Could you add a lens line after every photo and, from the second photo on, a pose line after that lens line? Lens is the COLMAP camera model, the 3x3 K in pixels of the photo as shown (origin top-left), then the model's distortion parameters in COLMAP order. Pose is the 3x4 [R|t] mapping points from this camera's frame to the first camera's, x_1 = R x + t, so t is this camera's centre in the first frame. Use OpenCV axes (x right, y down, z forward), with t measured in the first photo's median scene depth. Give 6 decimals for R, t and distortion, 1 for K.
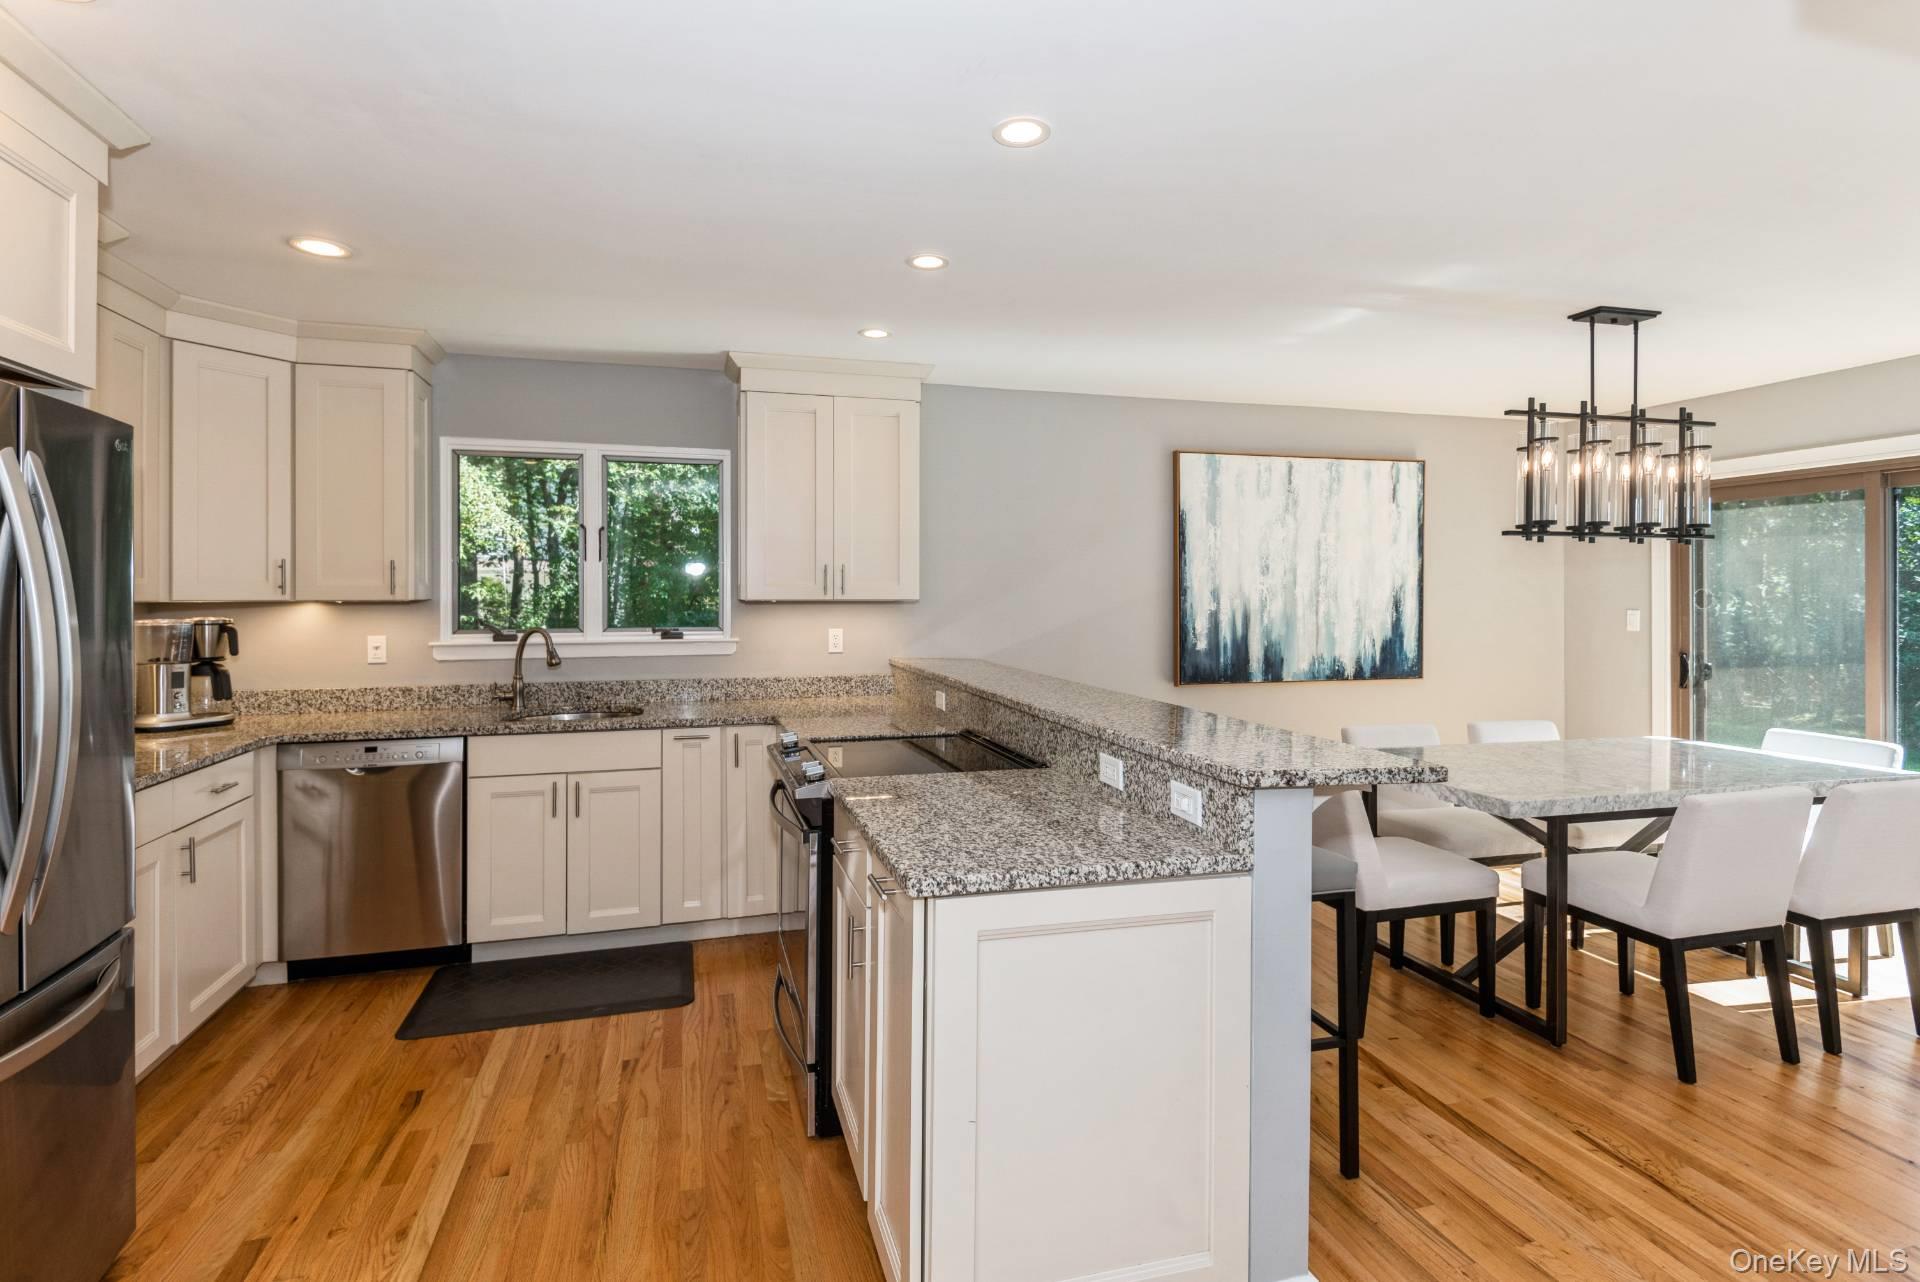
lens RADIAL K [[940.5, 0, 947.2], [0, 940.5, 602.1], [0, 0, 1]] dist [0.018583, -0.011743]
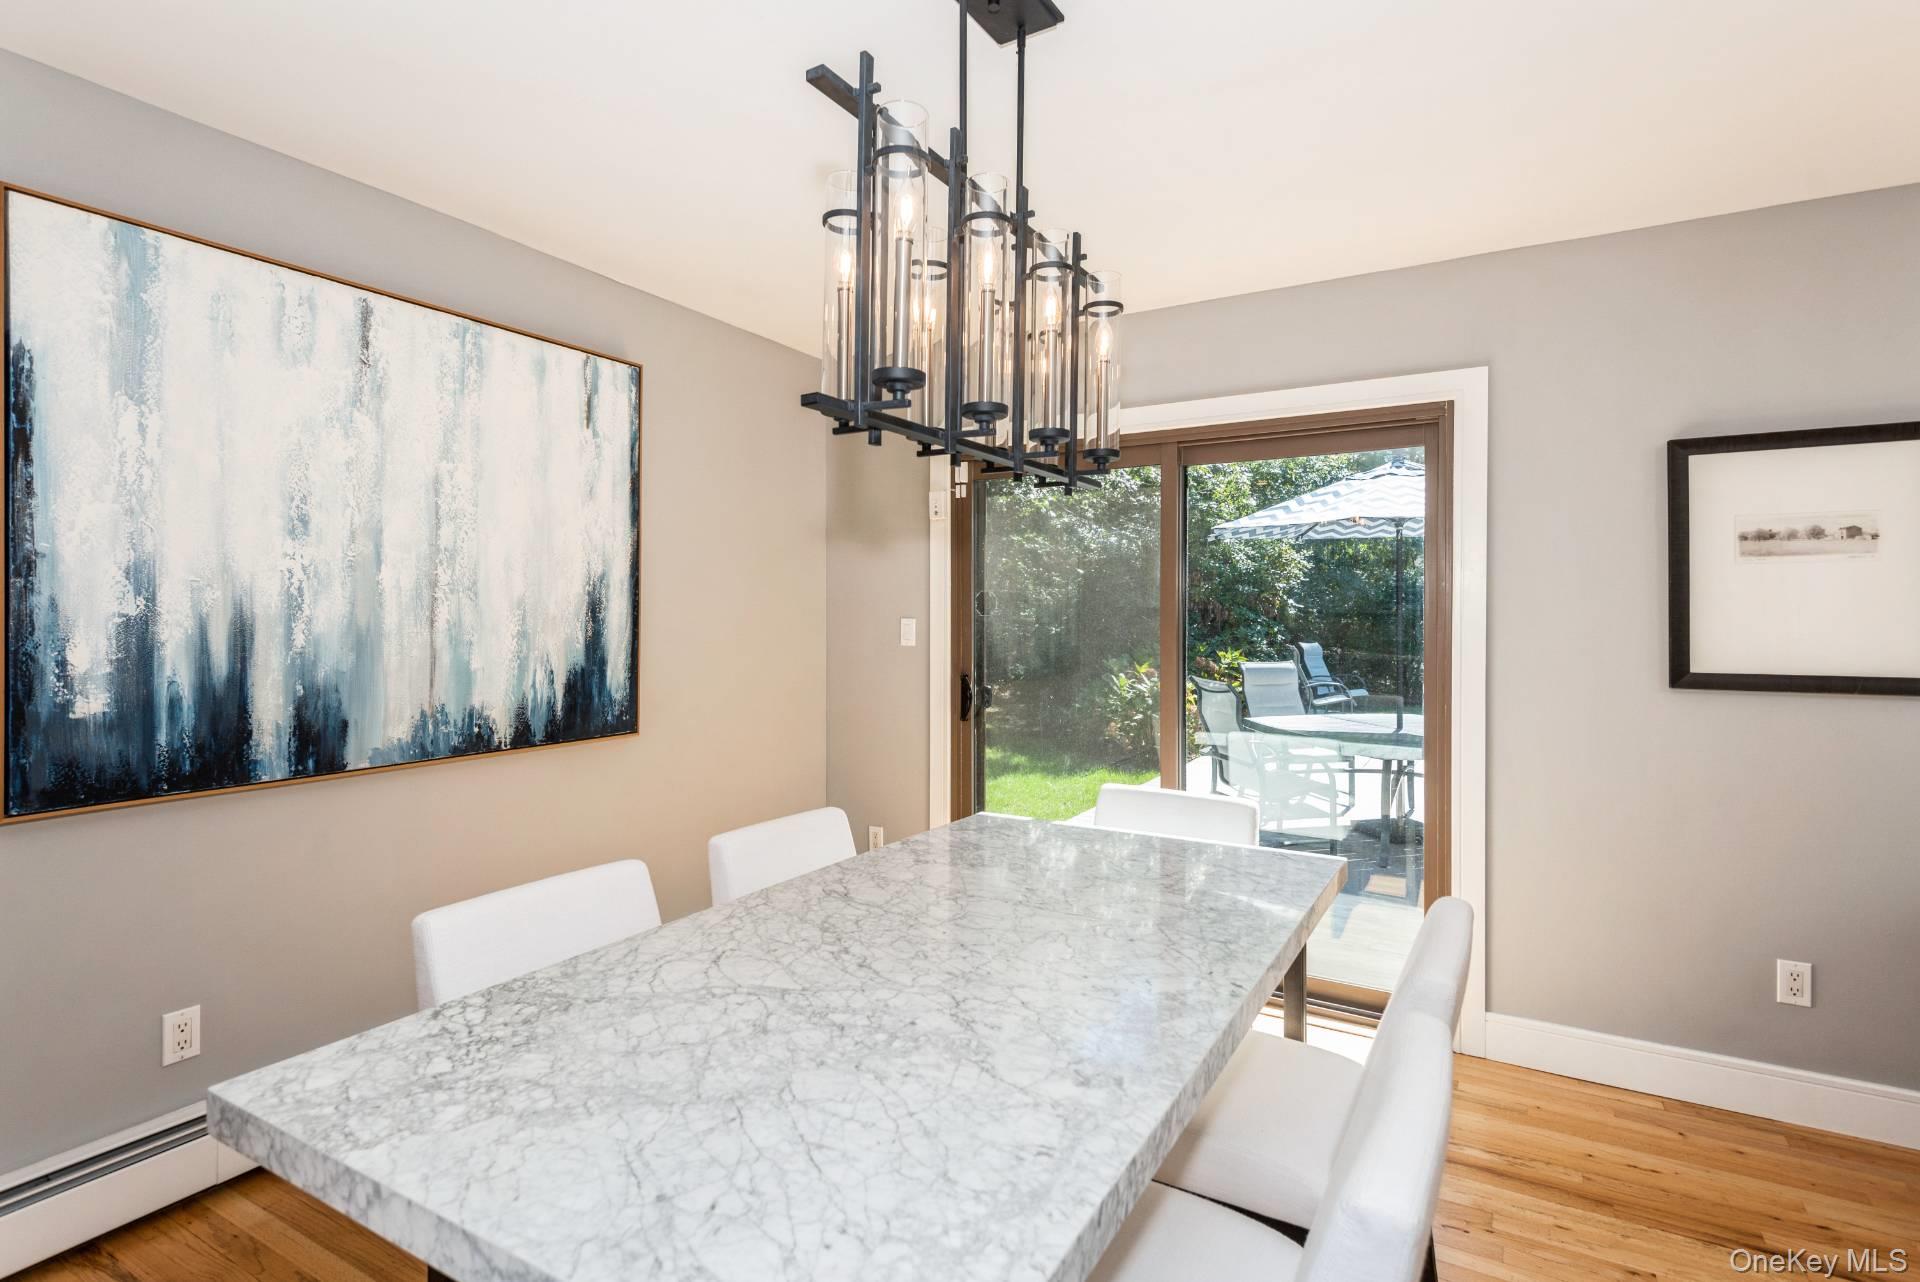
lens RADIAL K [[940.5, 0, 972.5], [0, 940.5, 618.5], [0, 0, 1]] dist [0.018583, -0.011743]
pose [[0.704970, 0.002218, 0.709234, 0.285207], [-0.002975, 0.999996, -0.000171, 0.010193], [-0.709231, -0.001990, 0.704974, 0.533000]]
